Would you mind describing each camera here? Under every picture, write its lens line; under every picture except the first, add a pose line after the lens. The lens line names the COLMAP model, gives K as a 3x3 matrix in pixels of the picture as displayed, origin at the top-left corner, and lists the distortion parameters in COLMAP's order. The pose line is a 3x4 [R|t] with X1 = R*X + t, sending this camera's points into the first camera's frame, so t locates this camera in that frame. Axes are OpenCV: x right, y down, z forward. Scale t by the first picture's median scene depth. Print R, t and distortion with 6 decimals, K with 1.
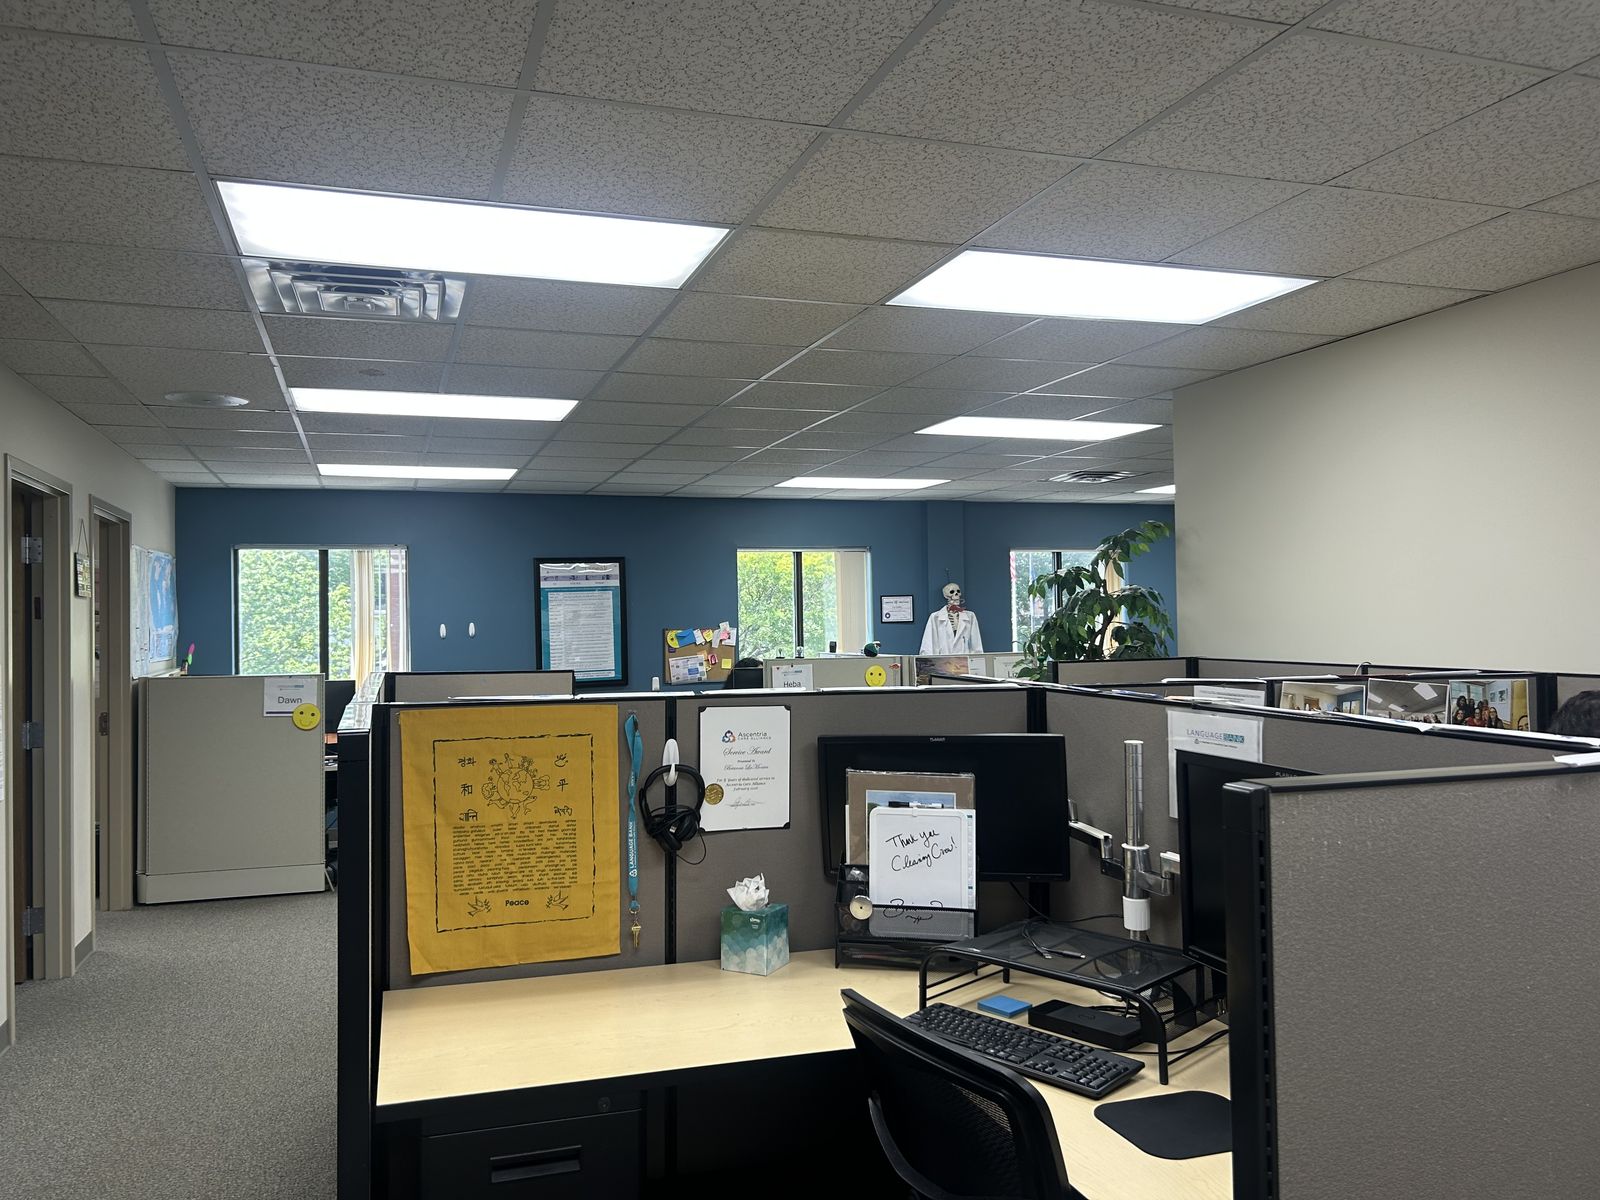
lens RADIAL K [[1219.7, 0, 798.3], [0, 1219.7, 598.7], [0, 0, 1]] dist [-0.012161, -0.006653]
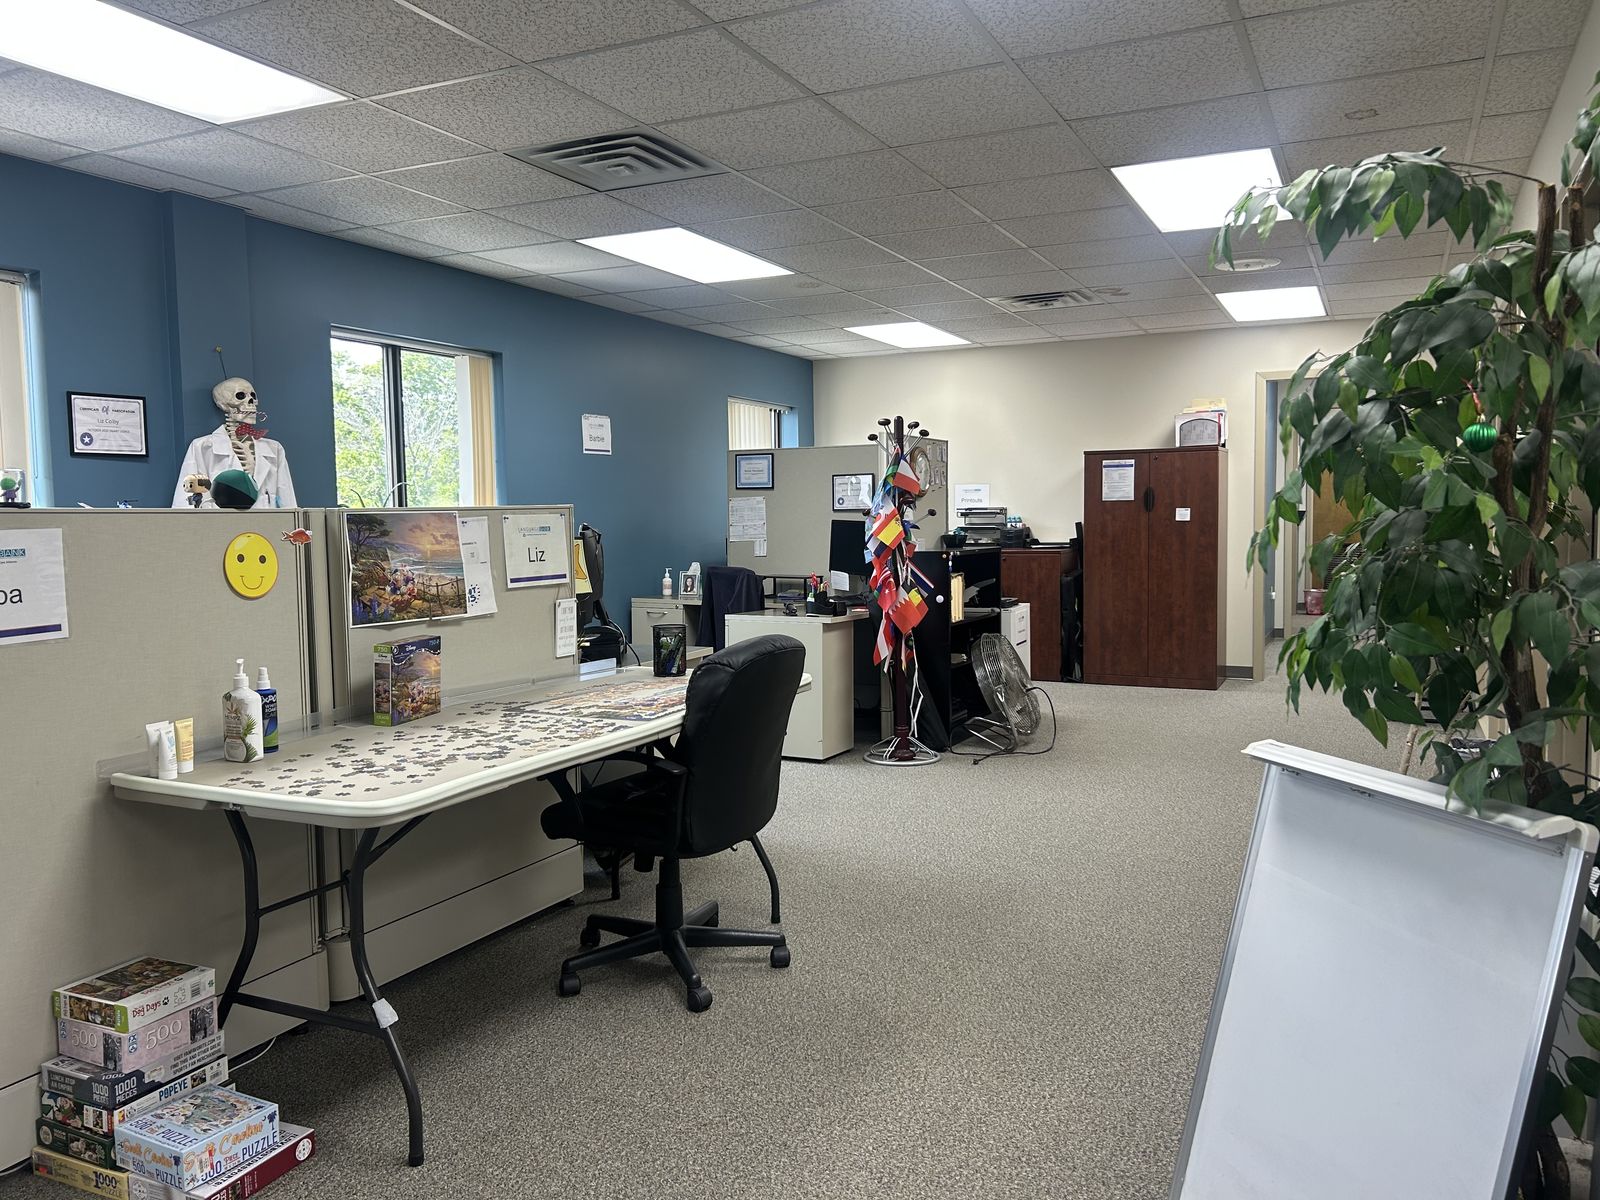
lens RADIAL K [[1219.7, 0, 800.9], [0, 1219.7, 601.7], [0, 0, 1]] dist [-0.012161, -0.006653]
pose [[0.697467, -0.037594, 0.715630, -0.061915], [-0.016423, 0.997522, 0.068409, 0.038125], [-0.716428, -0.059466, 0.695122, 0.510510]]
